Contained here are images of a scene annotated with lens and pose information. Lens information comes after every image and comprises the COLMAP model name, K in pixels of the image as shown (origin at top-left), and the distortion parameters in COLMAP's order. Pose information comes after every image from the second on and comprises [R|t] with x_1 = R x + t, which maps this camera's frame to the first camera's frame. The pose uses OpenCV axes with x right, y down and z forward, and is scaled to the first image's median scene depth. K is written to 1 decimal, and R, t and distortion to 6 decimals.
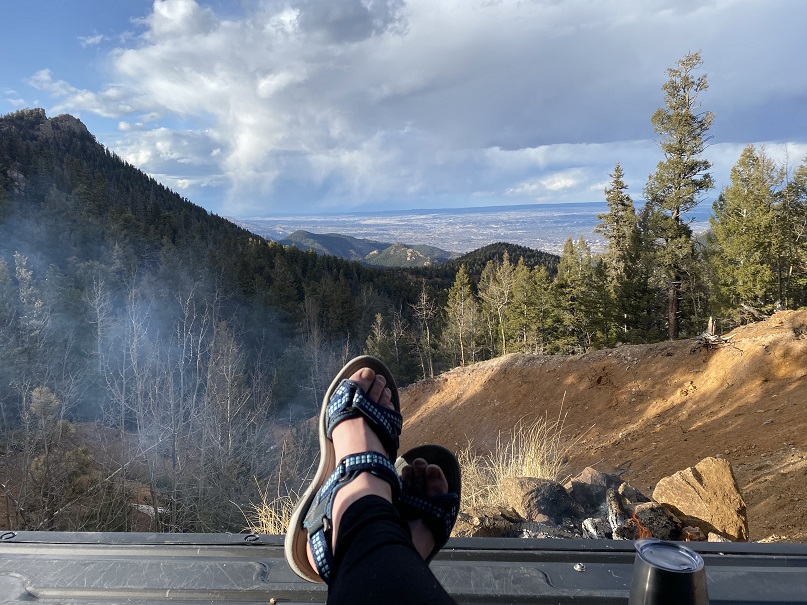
lens RADIAL K [[612.7, 0, 403.0], [0, 612.7, 302.9], [0, 0, 1]] dist [-0.012966, -0.045031]
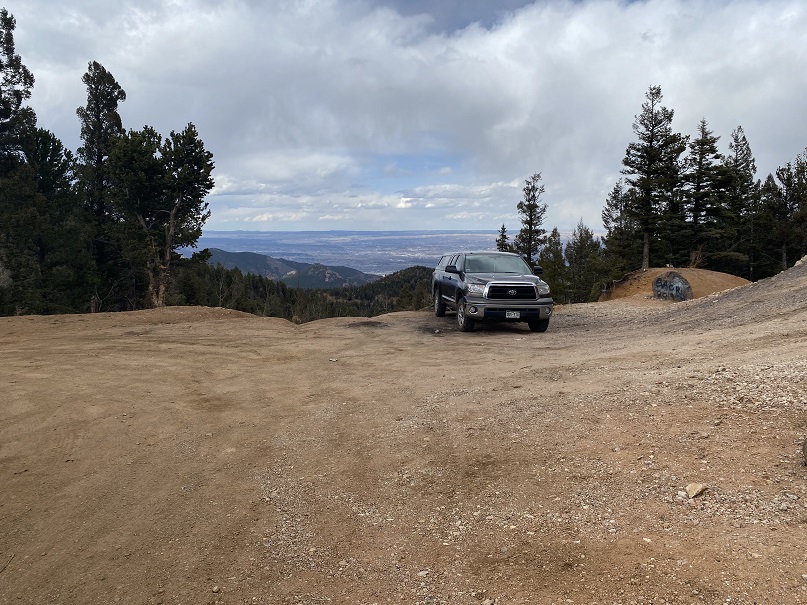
lens RADIAL K [[612.7, 0, 404.8], [0, 612.7, 301.9], [0, 0, 1]] dist [-0.012966, -0.045031]
pose [[0.990425, 0.018807, 0.136764, -0.105139], [-0.013679, 0.999171, -0.038337, 0.040173], [-0.137372, 0.036100, 0.989861, -0.453714]]
